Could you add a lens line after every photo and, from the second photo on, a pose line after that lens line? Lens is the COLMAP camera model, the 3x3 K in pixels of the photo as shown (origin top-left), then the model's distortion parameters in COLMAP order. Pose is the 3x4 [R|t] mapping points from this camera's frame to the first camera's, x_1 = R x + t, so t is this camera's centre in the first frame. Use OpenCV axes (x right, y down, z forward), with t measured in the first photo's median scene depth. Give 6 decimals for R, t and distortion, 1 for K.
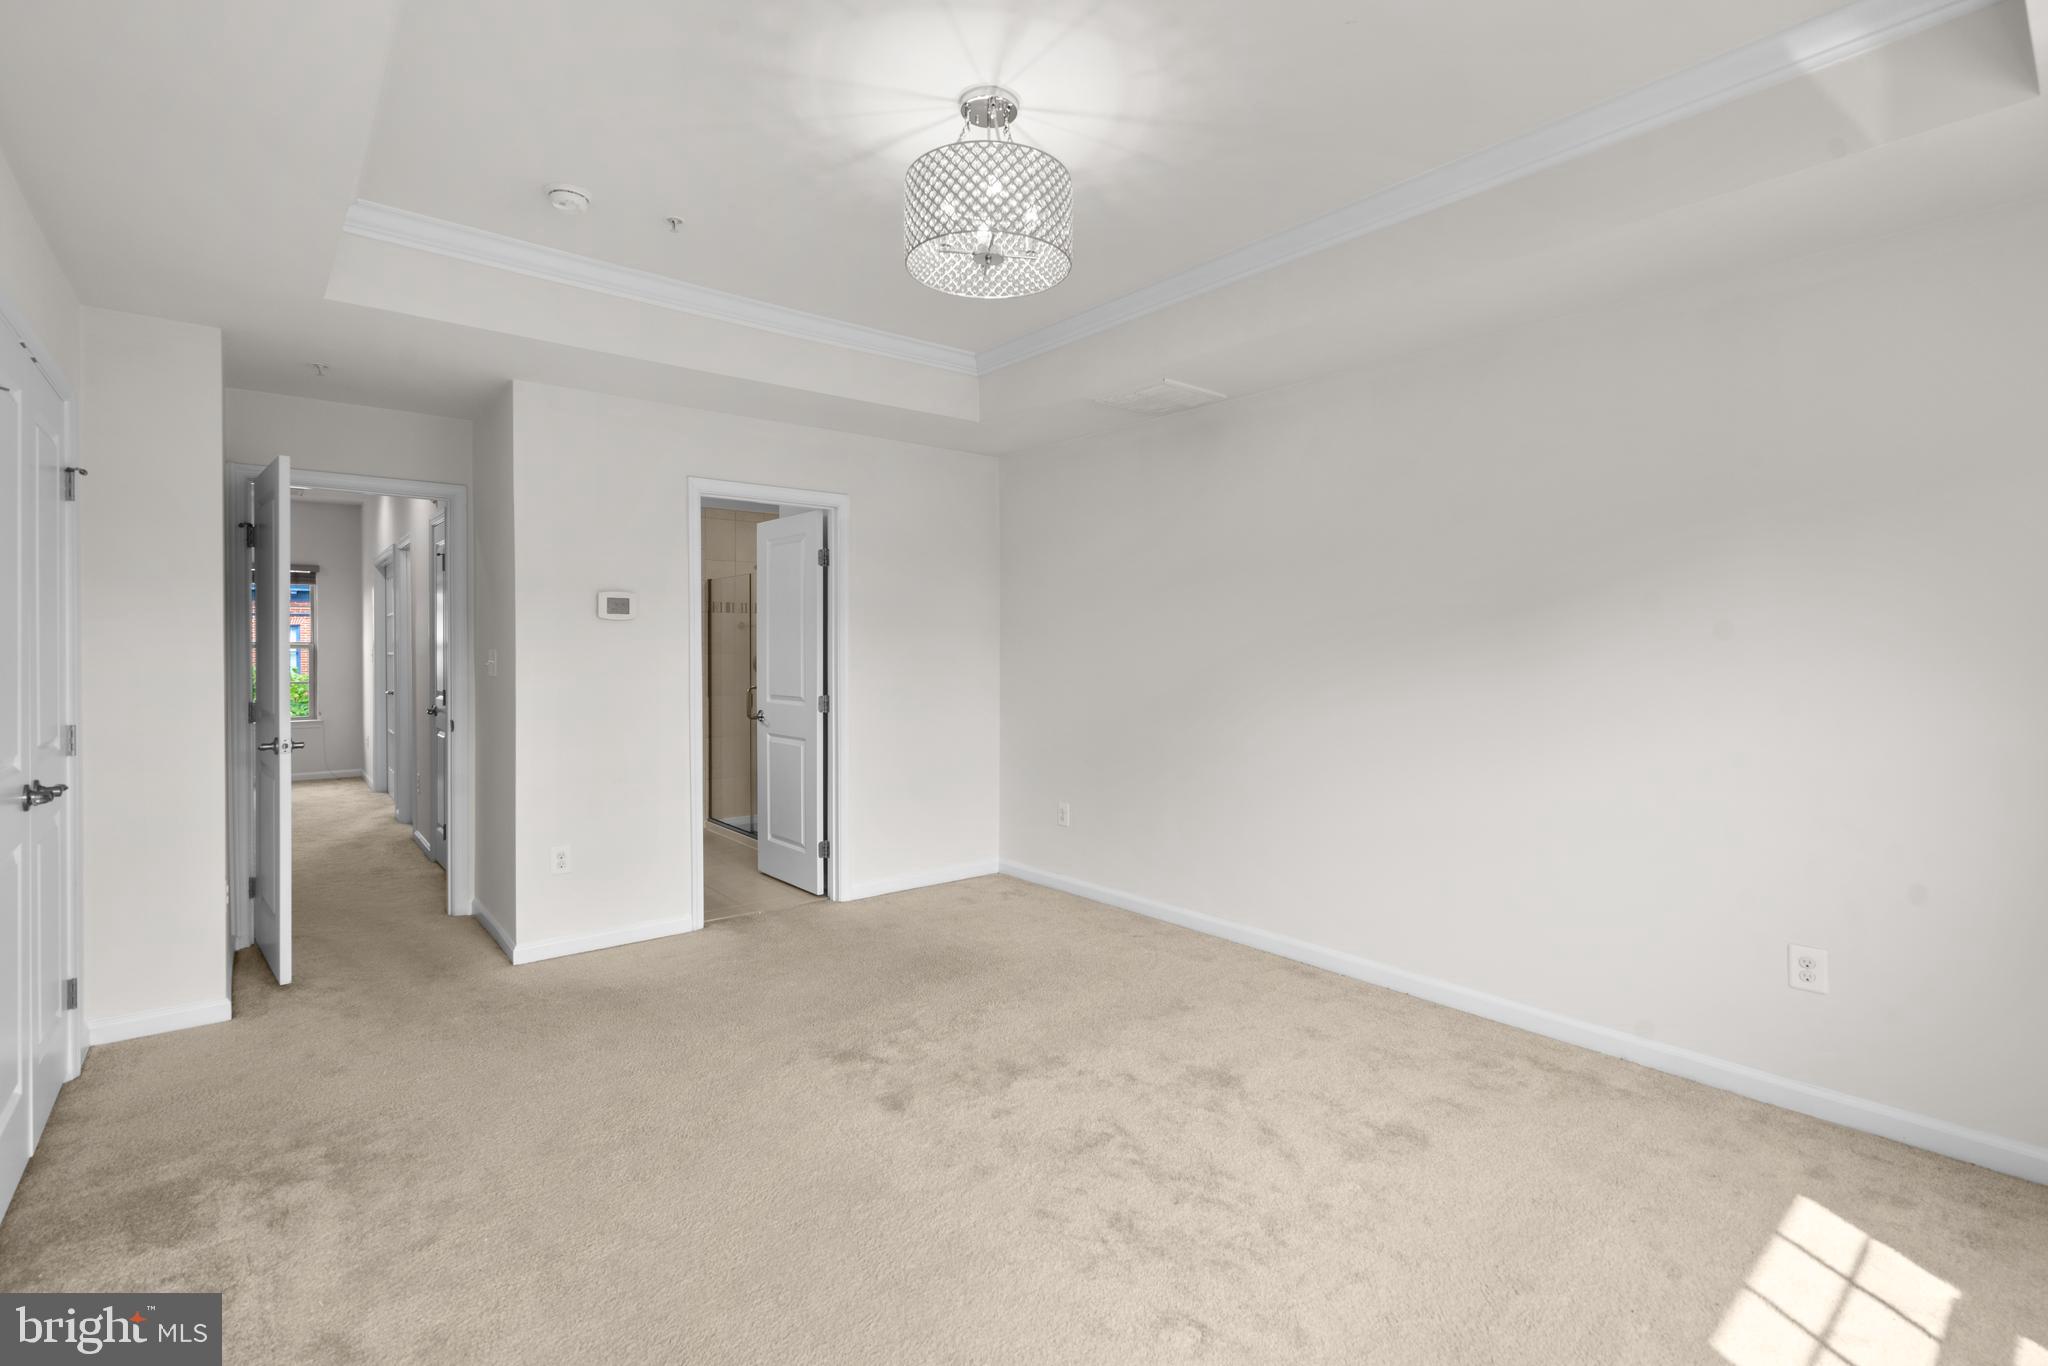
lens RADIAL K [[931.7, 0, 1023.6], [0, 931.7, 627.6], [0, 0, 1]] dist [-0.008367, 0.000435]
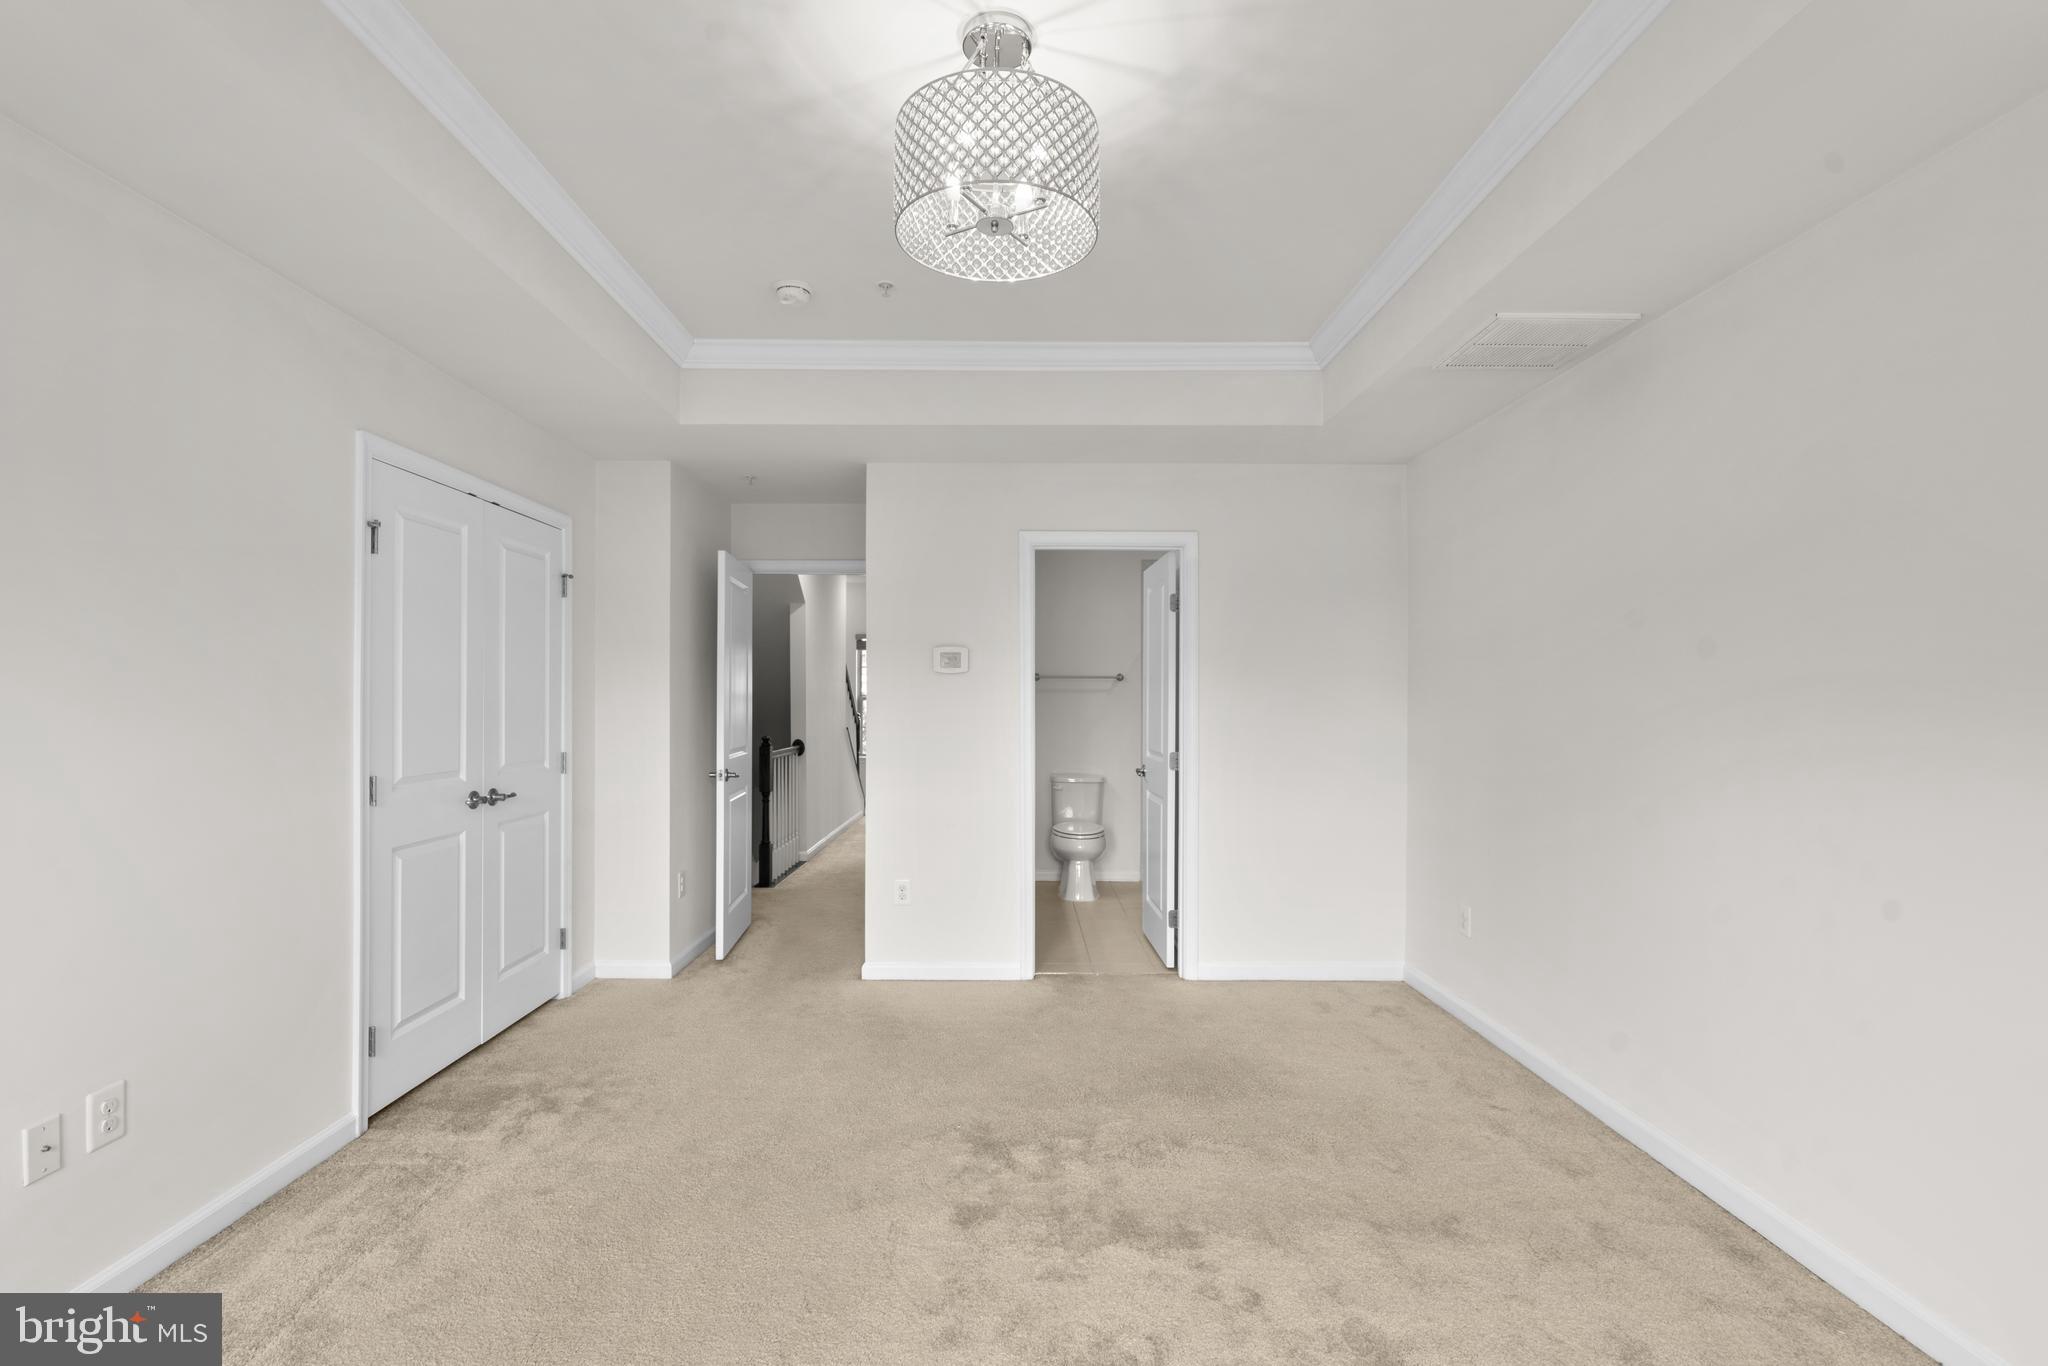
lens RADIAL K [[927.9, 0, 1013.5], [0, 927.9, 668.4], [0, 0, 1]] dist [-0.011876, 0.006683]
pose [[0.769055, -0.021289, -0.638828, 0.374287], [0.012493, 0.999755, -0.018277, 0.008648], [0.639060, 0.006075, 0.769133, 0.285918]]
